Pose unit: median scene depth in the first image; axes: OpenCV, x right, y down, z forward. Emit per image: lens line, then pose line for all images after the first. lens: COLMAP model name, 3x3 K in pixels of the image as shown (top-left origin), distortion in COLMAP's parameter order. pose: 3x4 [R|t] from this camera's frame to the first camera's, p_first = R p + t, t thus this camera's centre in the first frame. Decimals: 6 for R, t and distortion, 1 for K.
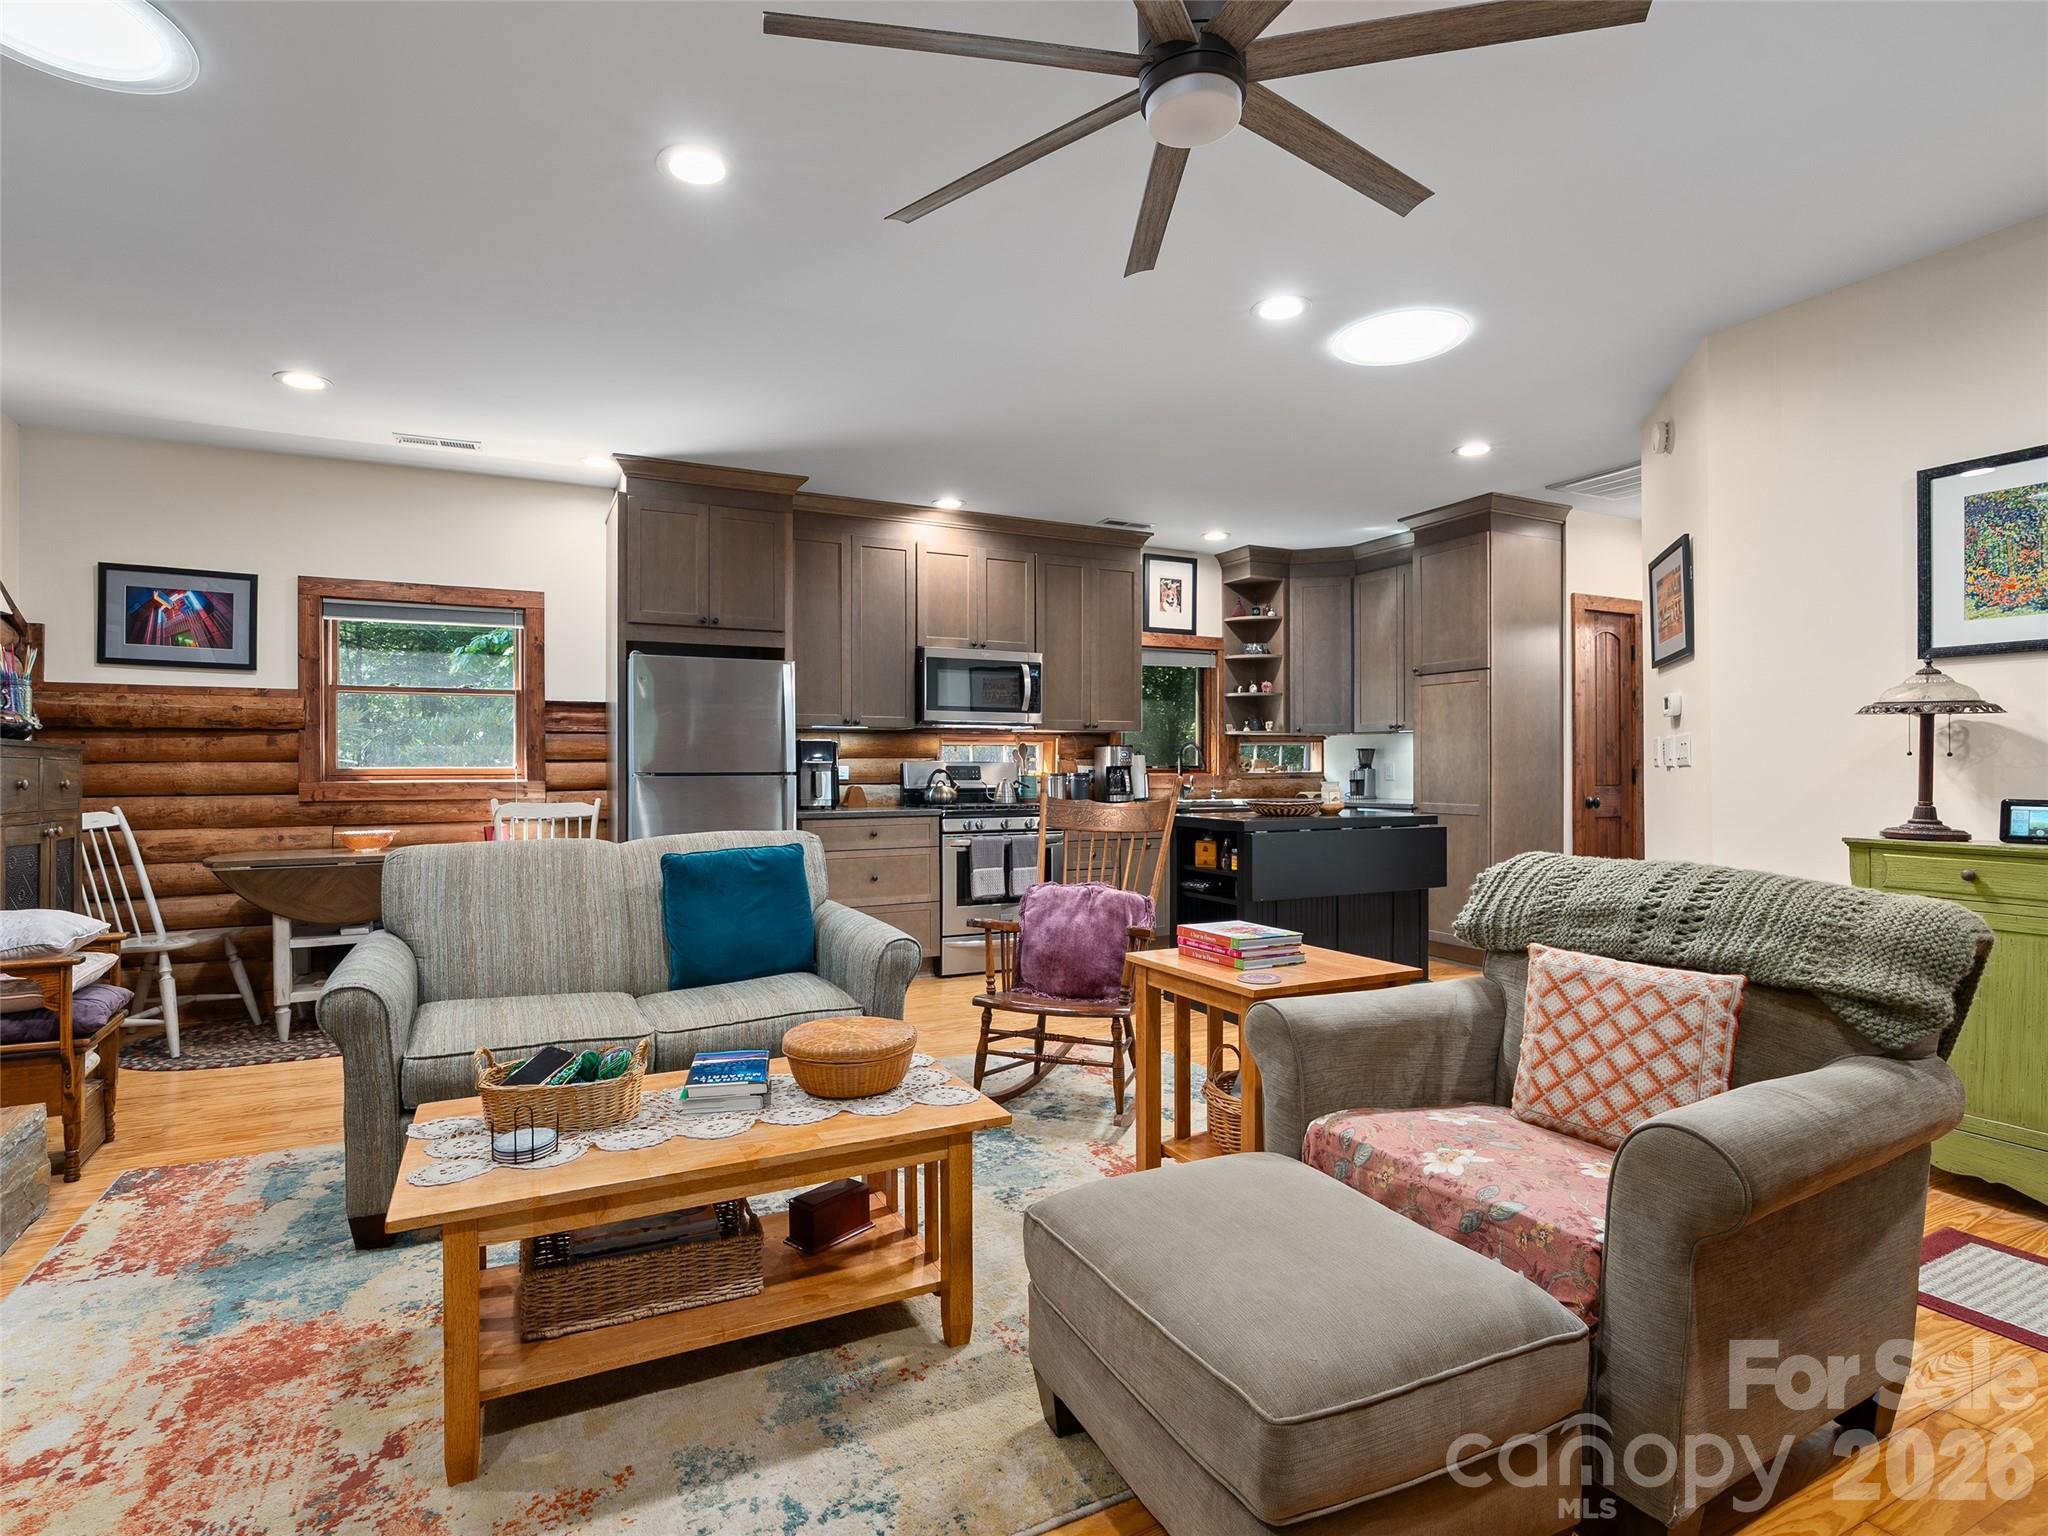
lens RADIAL K [[1039.4, 0, 1024.2], [0, 1039.4, 763.4], [0, 0, 1]] dist [-0.006873, -0.001099]
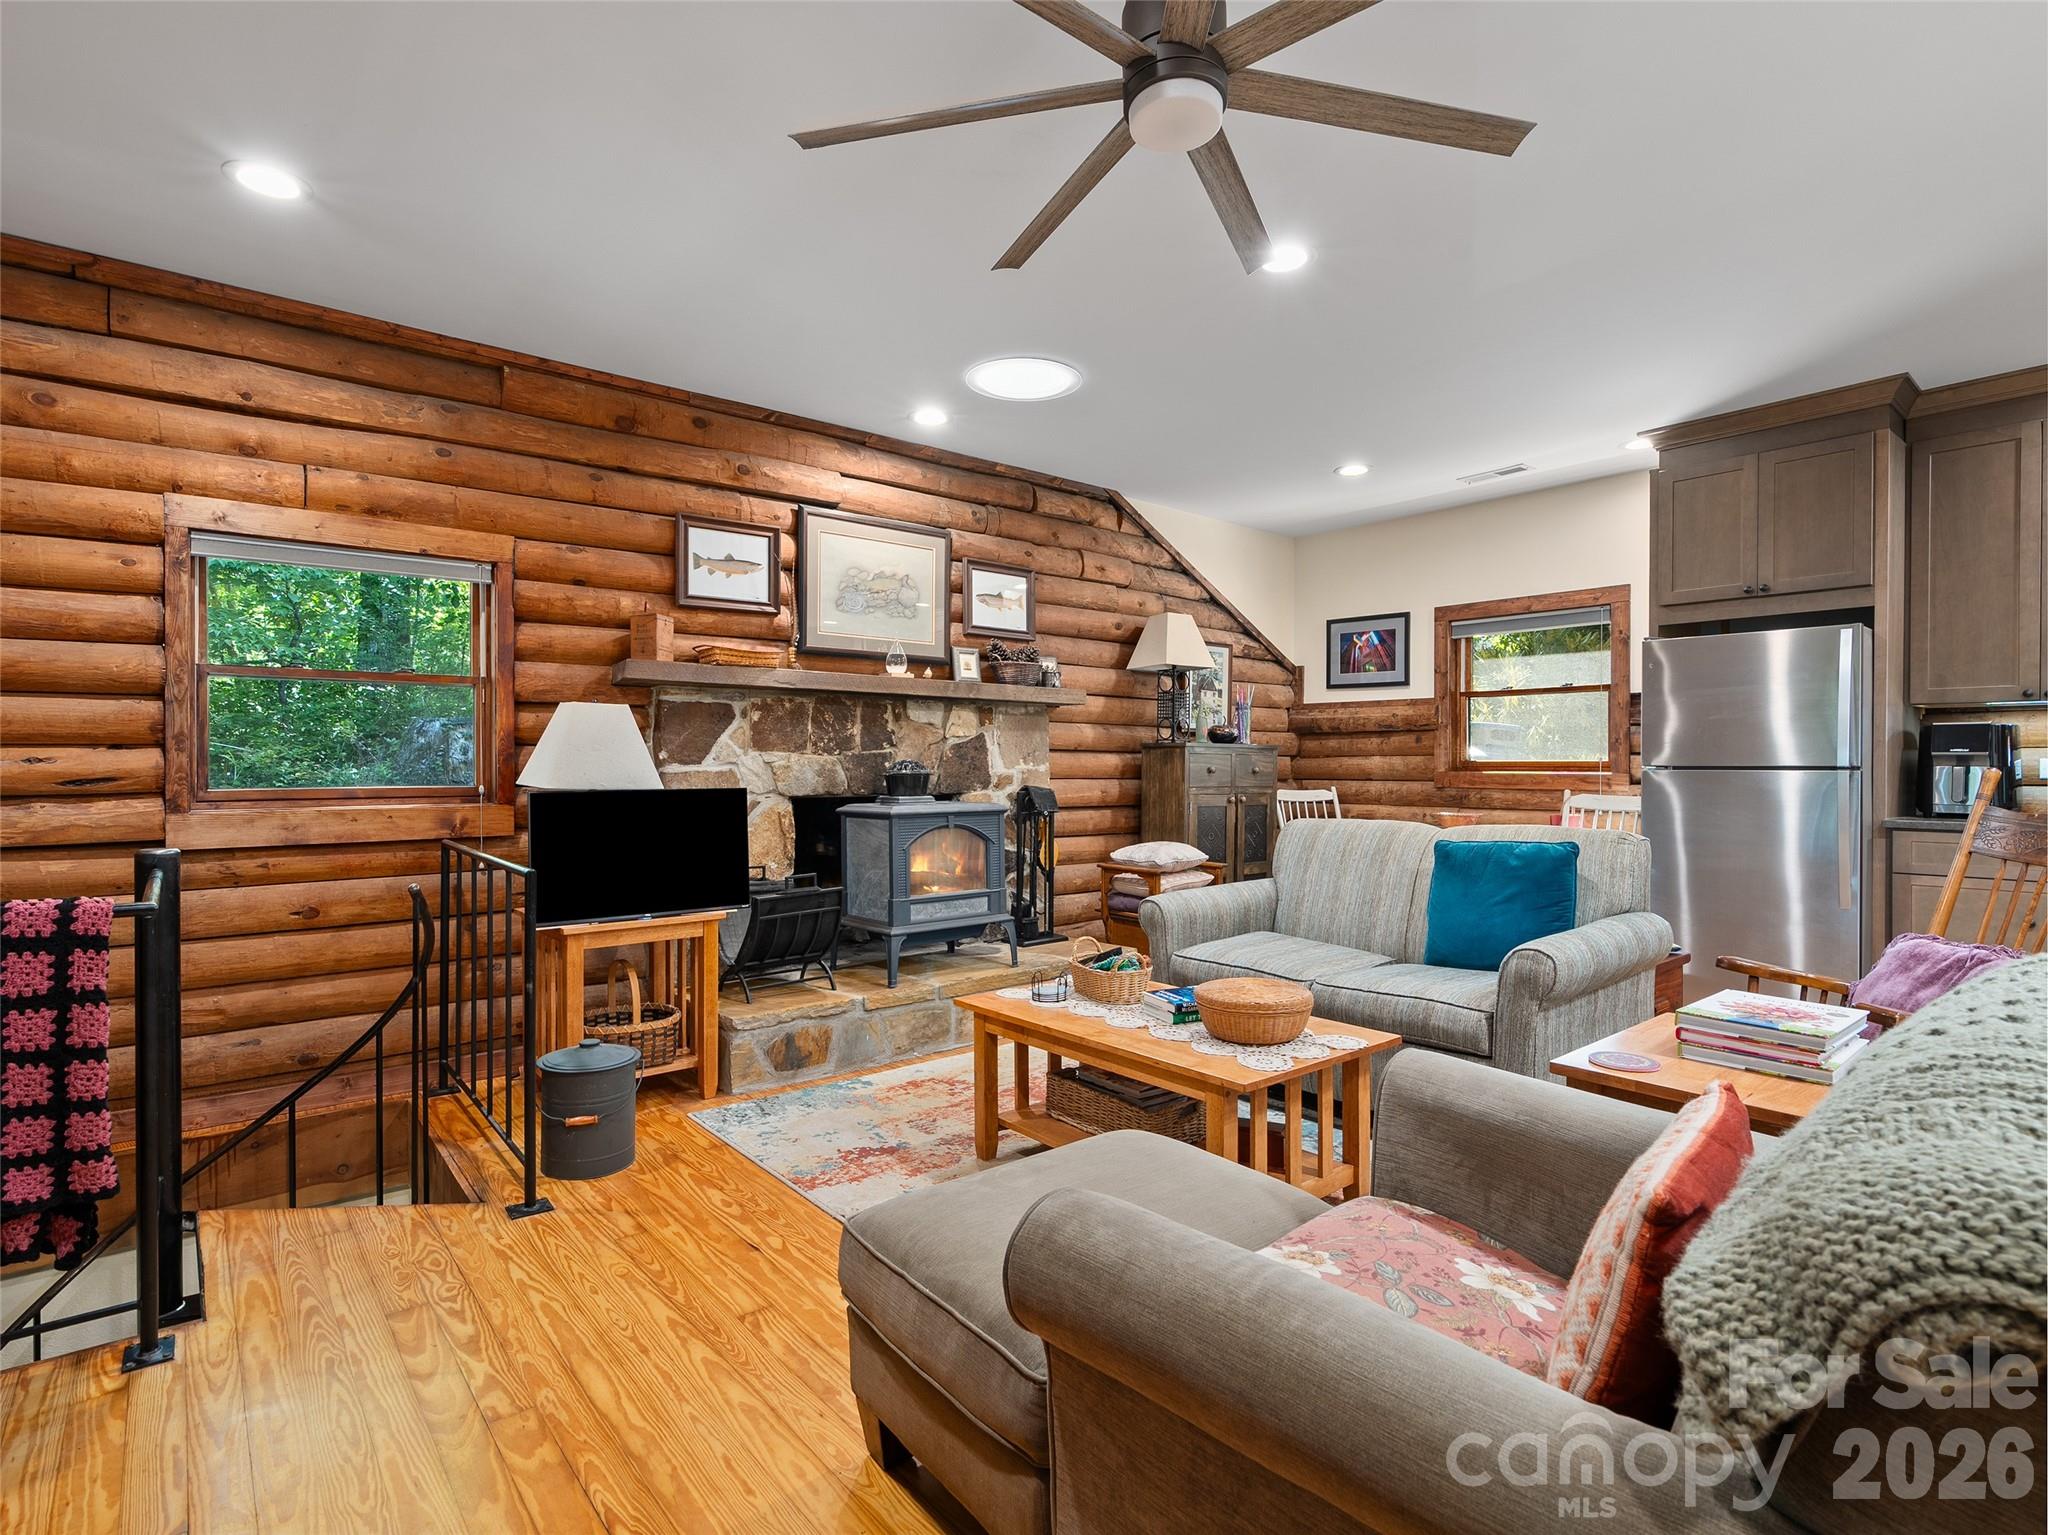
lens RADIAL K [[1039.4, 0, 1024.7], [0, 1039.4, 772.4], [0, 0, 1]] dist [-0.006873, -0.001099]
pose [[0.228483, 0.012193, -0.973472, 0.428601], [0.004338, 0.999899, 0.013542, -0.000050], [0.973538, -0.007317, 0.228407, 0.234539]]
